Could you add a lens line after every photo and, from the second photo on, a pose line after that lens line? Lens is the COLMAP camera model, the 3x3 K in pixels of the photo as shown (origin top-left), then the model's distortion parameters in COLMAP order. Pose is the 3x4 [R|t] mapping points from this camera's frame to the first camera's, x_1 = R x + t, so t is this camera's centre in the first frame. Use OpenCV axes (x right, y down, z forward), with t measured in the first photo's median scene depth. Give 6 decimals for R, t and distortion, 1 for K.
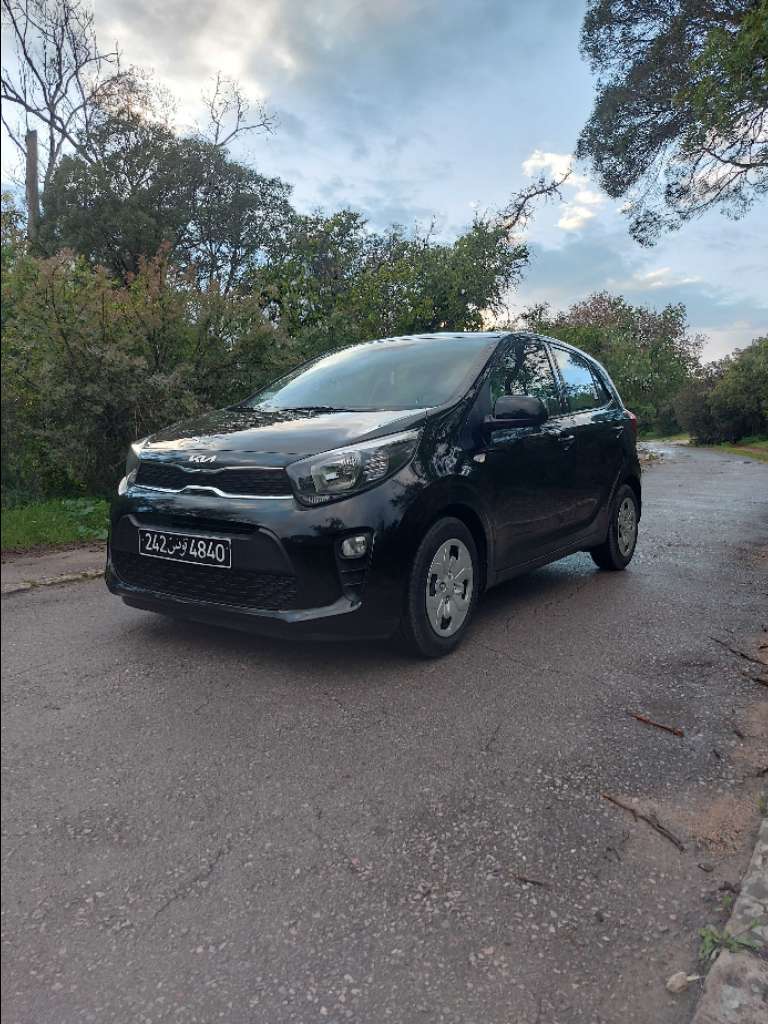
lens RADIAL K [[724.5, 0, 381.1], [0, 724.5, 513.0], [0, 0, 1]] dist [0.014336, -0.000797]
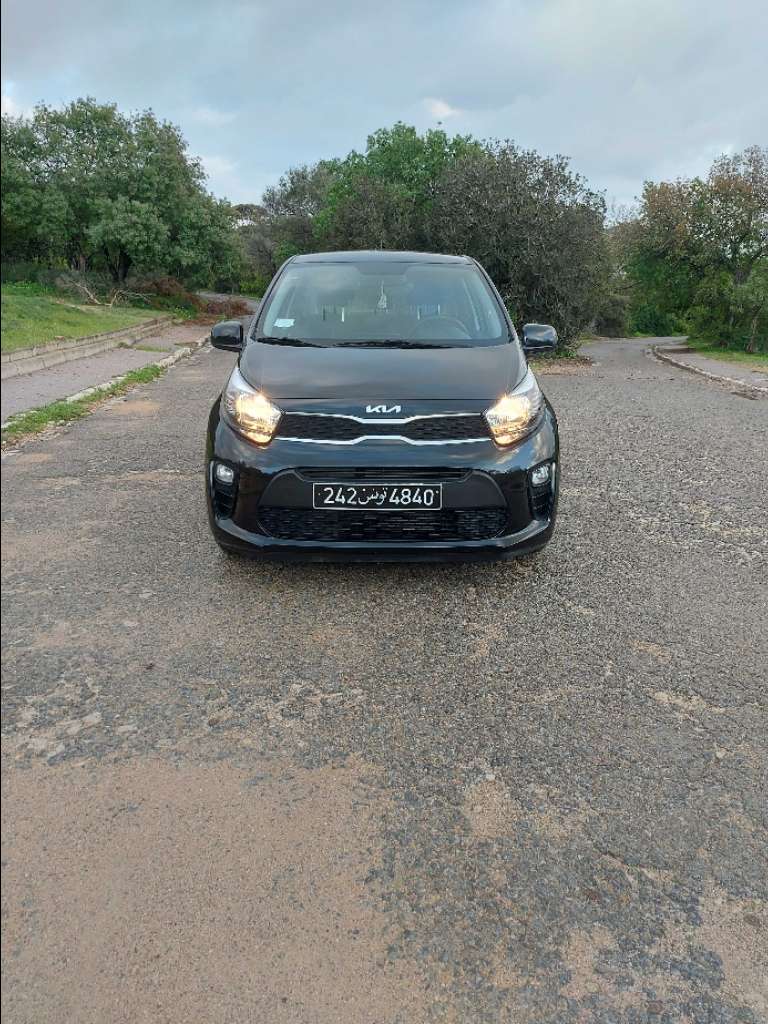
lens RADIAL K [[724.5, 0, 390.3], [0, 724.5, 508.6], [0, 0, 1]] dist [0.014336, -0.000797]
pose [[0.835937, -0.166168, 0.523066, -0.822763], [0.063155, 0.975857, 0.209081, -0.156297], [-0.545180, -0.141744, 0.826249, 0.122046]]
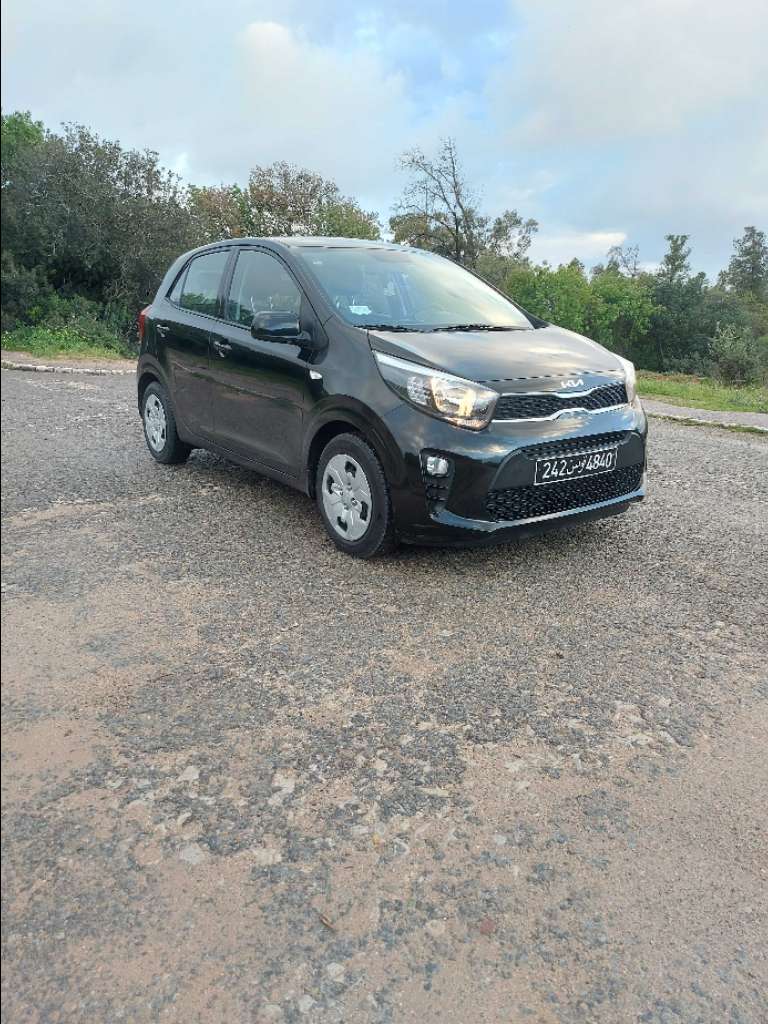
lens RADIAL K [[724.5, 0, 386.0], [0, 724.5, 518.8], [0, 0, 1]] dist [0.014336, -0.000797]
pose [[0.355592, -0.282064, 0.891063, -1.431211], [0.093572, 0.959329, 0.266332, -0.204760], [-0.929945, -0.011327, 0.367523, 0.874789]]
